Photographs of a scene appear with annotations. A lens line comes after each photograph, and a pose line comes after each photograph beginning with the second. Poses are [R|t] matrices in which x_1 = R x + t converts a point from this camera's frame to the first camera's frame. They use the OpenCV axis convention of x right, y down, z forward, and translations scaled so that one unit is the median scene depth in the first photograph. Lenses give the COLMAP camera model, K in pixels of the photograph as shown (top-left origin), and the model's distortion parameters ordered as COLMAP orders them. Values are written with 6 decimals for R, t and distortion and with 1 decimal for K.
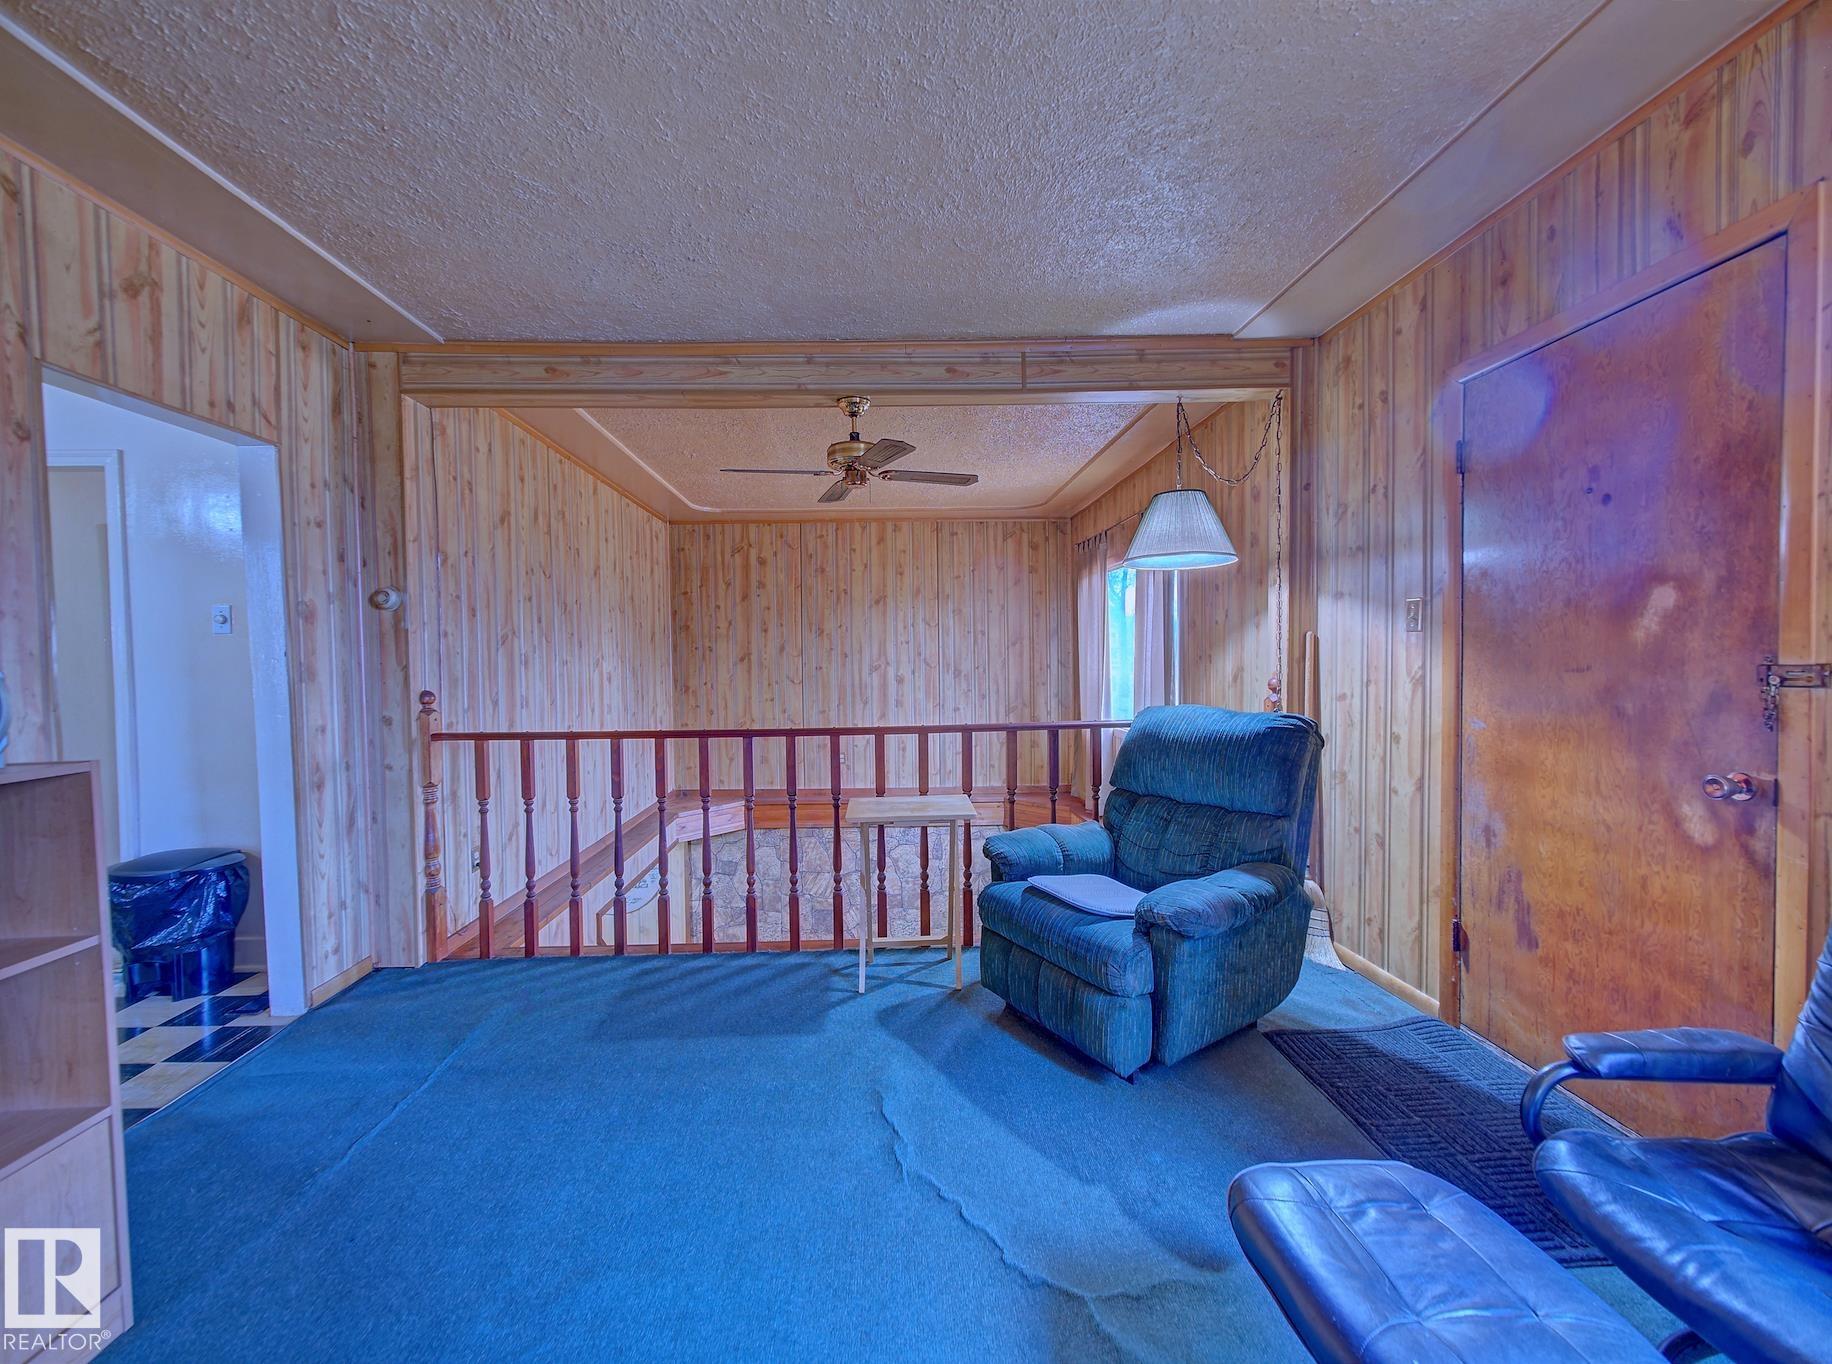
lens RADIAL K [[750.3, 0, 913.1], [0, 750.3, 683.2], [0, 0, 1]] dist [-0.000400, -0.000390]
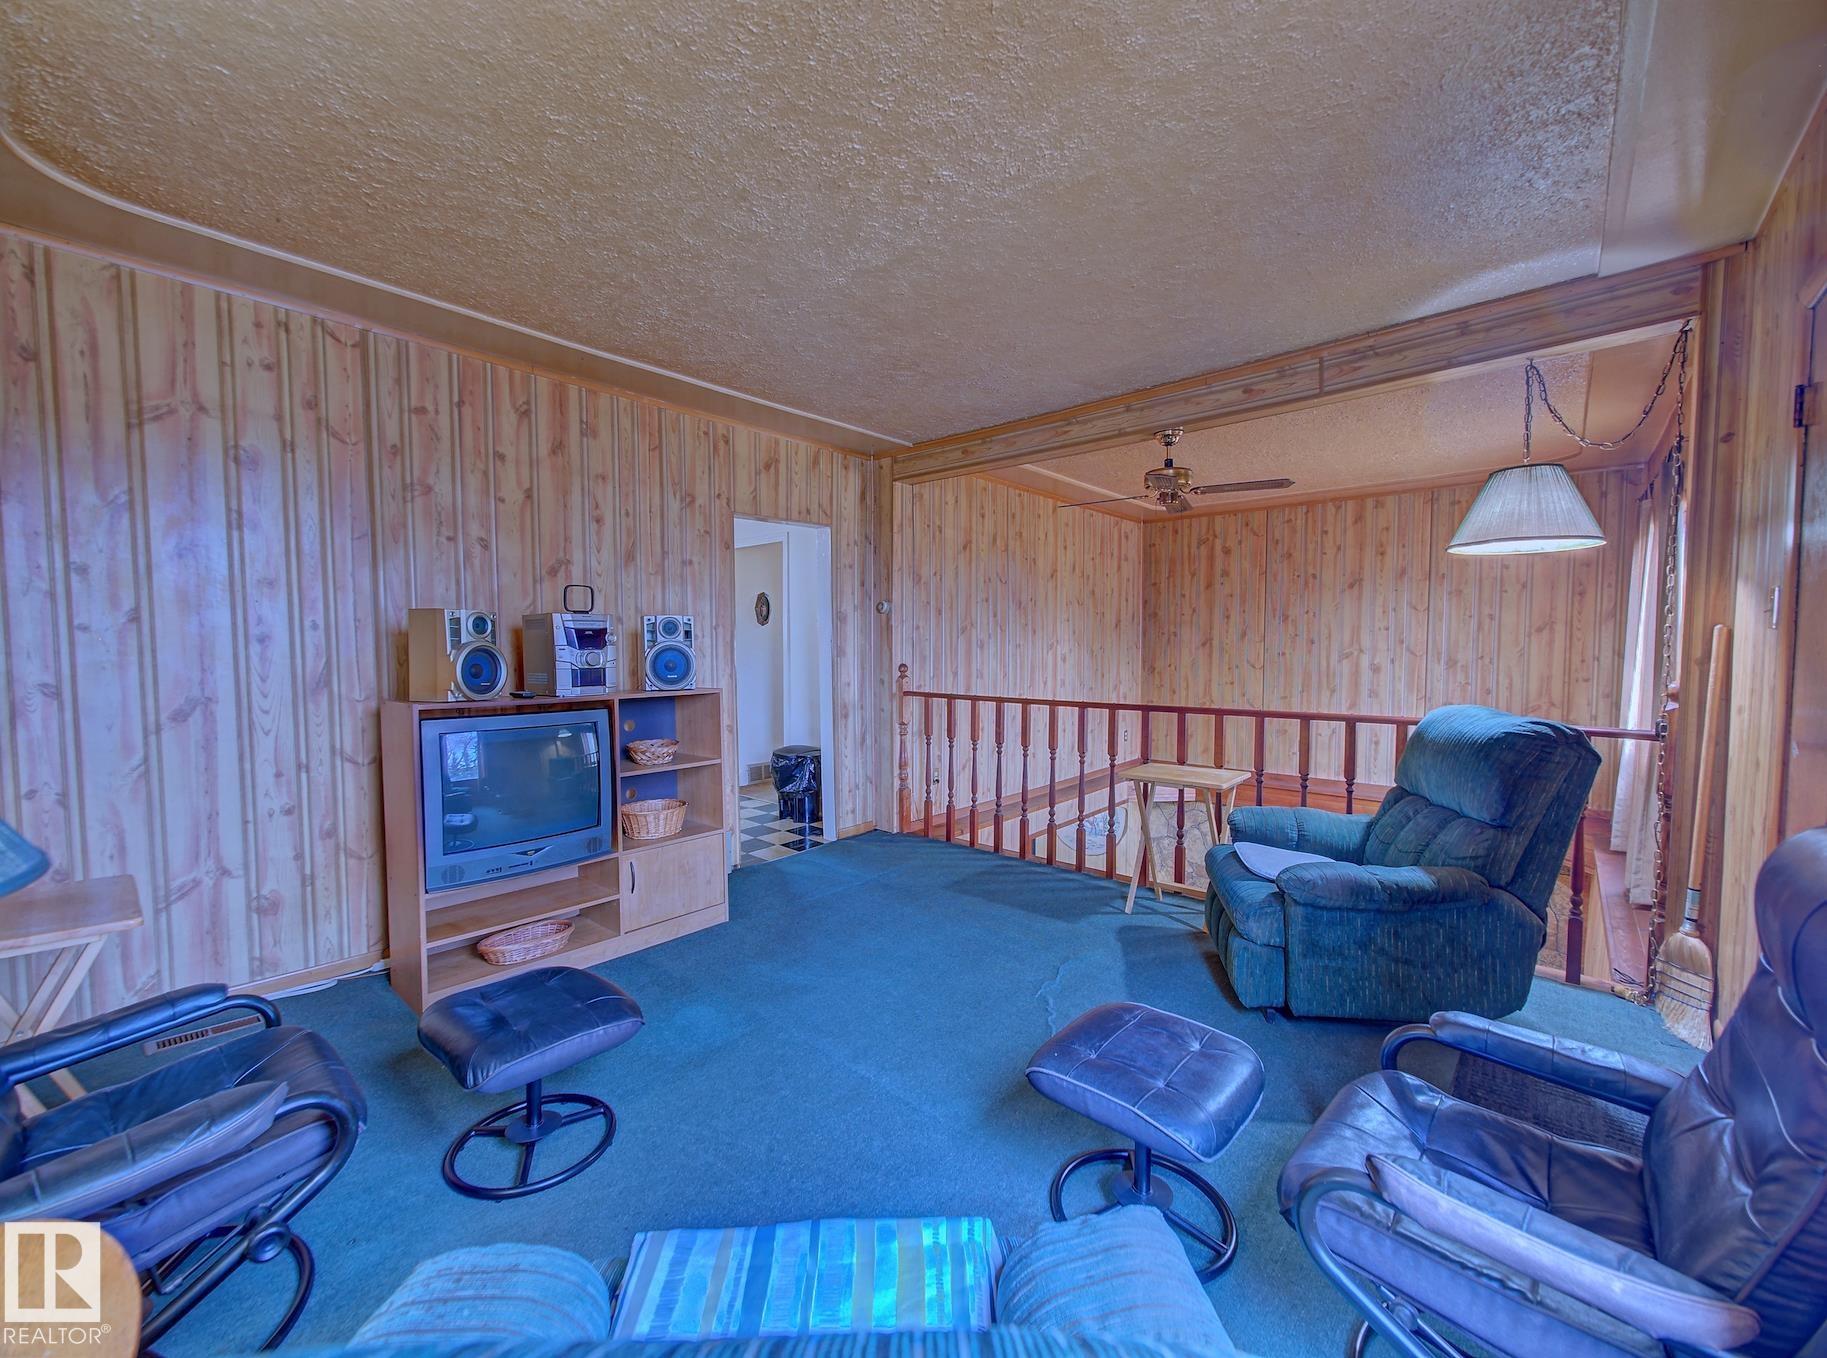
lens RADIAL K [[728.9, 0, 874.9], [0, 728.9, 678.5], [0, 0, 1]] dist [-0.013638, 0.000216]
pose [[0.703070, 0.045975, -0.709633, 0.440351], [-0.030151, 0.998938, 0.034845, -0.011890], [0.710481, -0.003102, 0.703710, -0.147907]]
